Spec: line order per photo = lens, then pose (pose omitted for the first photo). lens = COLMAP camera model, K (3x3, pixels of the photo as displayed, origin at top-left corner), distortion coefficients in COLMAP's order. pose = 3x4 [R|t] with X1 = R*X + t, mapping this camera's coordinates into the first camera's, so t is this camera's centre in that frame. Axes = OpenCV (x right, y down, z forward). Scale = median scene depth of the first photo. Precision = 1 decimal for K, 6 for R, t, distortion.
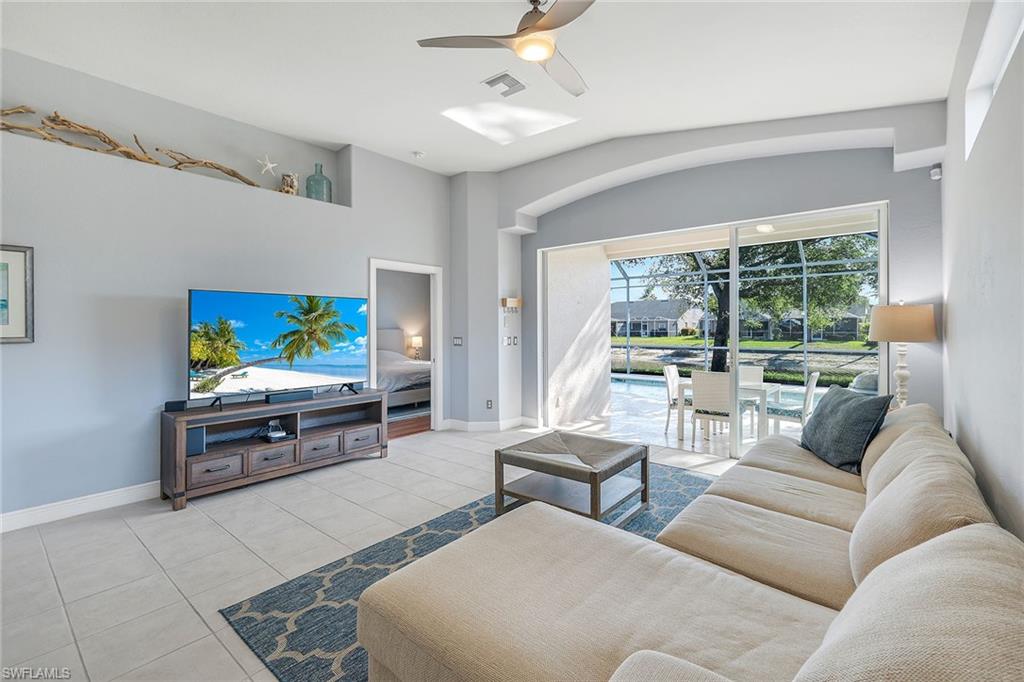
lens RADIAL K [[453.6, 0, 517.0], [0, 453.6, 323.7], [0, 0, 1]] dist [0.001503, -0.001491]
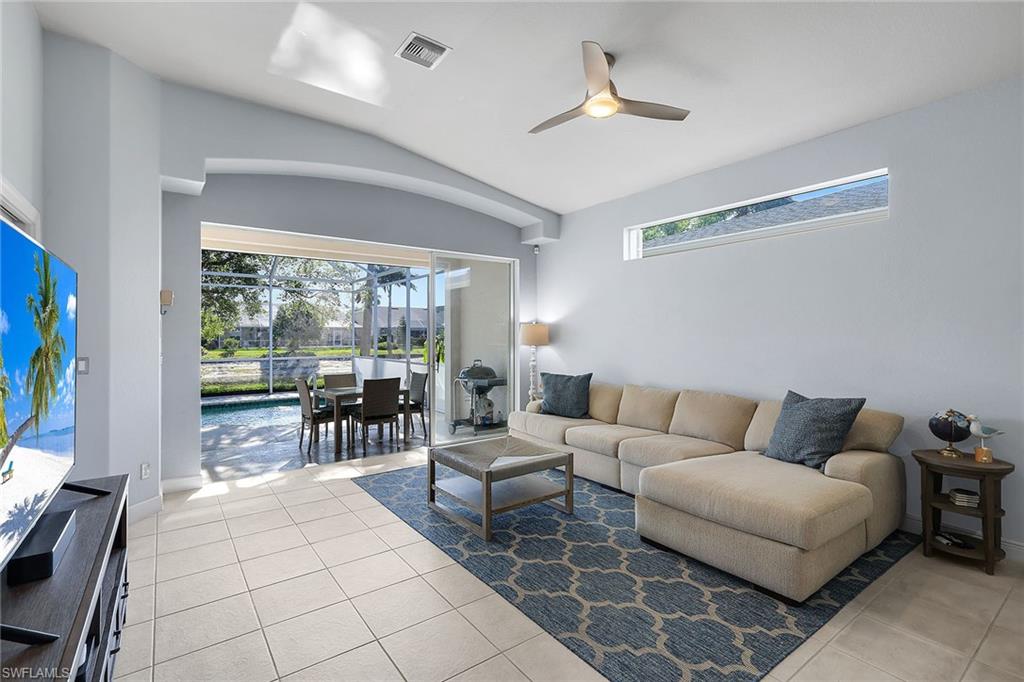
lens RADIAL K [[464.4, 0, 511.0], [0, 464.4, 336.2], [0, 0, 1]] dist [0.004047, 0.001126]
pose [[0.247114, 0.000641, 0.968986, -0.416210], [-0.005927, 0.999982, 0.000850, 0.001684], [-0.968968, -0.005953, 0.247113, 0.318767]]
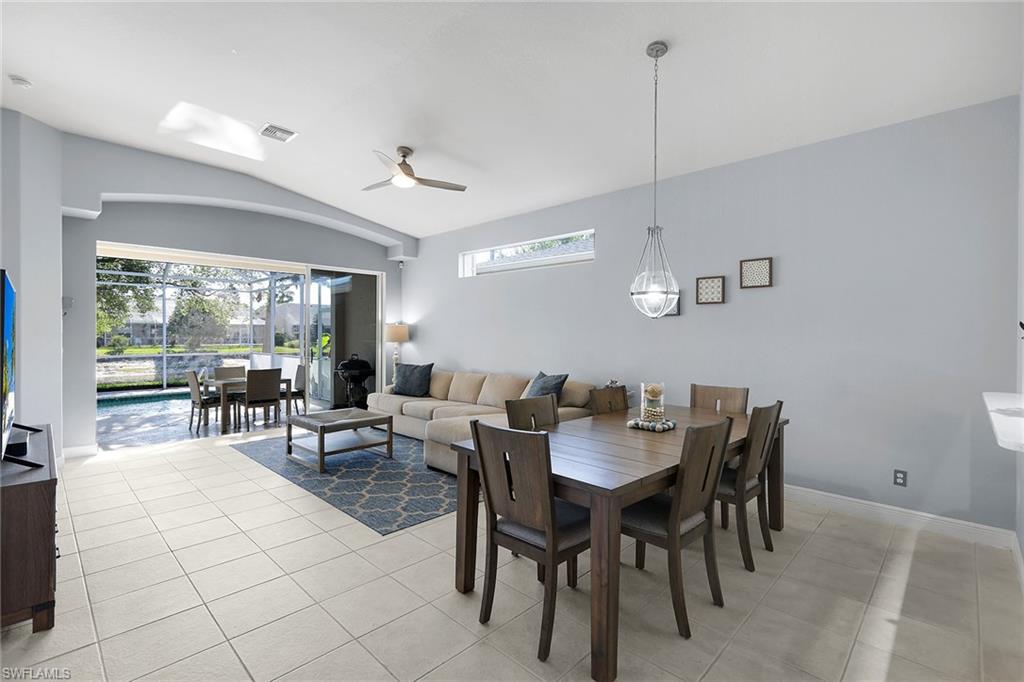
lens RADIAL K [[453.6, 0, 509.8], [0, 453.6, 340.7], [0, 0, 1]] dist [0.001503, -0.001491]
pose [[0.080564, -0.010904, 0.996690, -0.595430], [-0.011660, 0.999861, 0.011882, 0.000353], [-0.996681, -0.012578, 0.080425, 0.145826]]
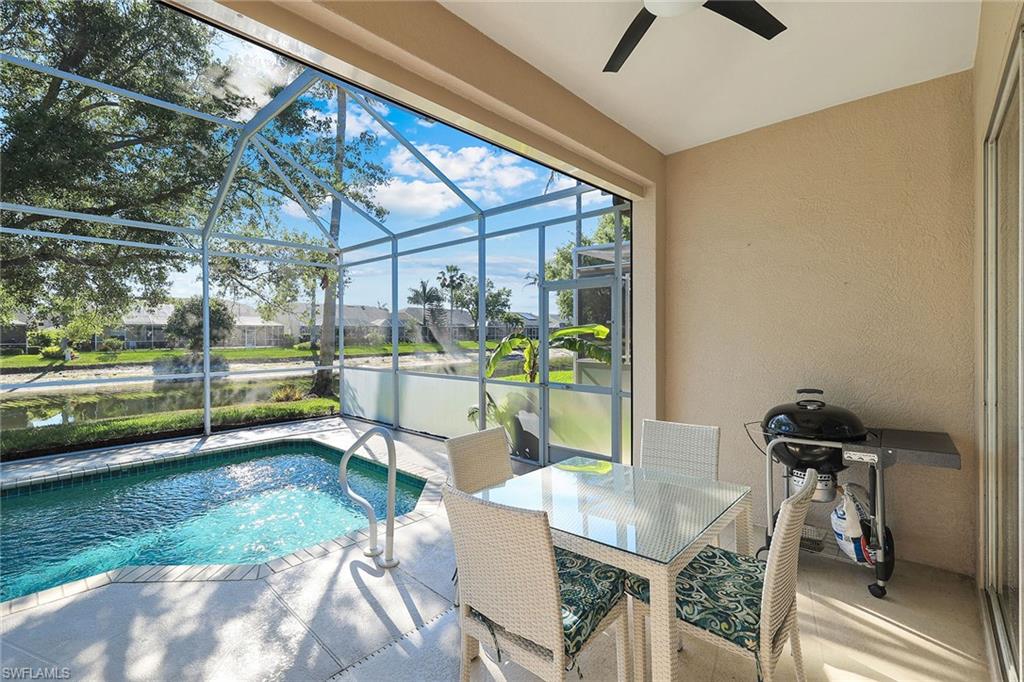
lens RADIAL K [[458.4, 0, 518.3], [0, 458.4, 342.8], [0, 0, 1]] dist [0.002976, -0.000037]
pose [[0.064499, -0.017473, 0.997765, 0.065046], [-0.003888, 0.999835, 0.017761, 0.002873], [-0.997910, -0.005025, 0.064420, 0.845556]]
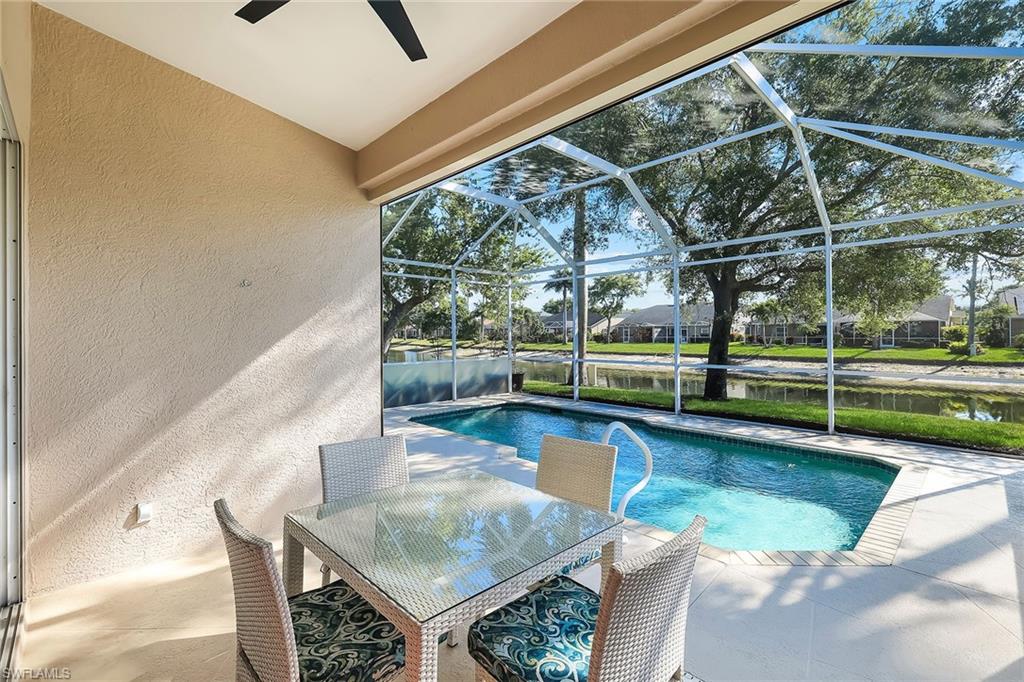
lens RADIAL K [[458.4, 0, 509.5], [0, 458.4, 331.5], [0, 0, 1]] dist [0.002976, -0.000037]
pose [[0.993907, -0.004365, -0.110139, 0.433253], [0.004819, 0.999981, 0.003856, -0.000764], [0.110120, -0.004363, 0.993909, 0.543239]]
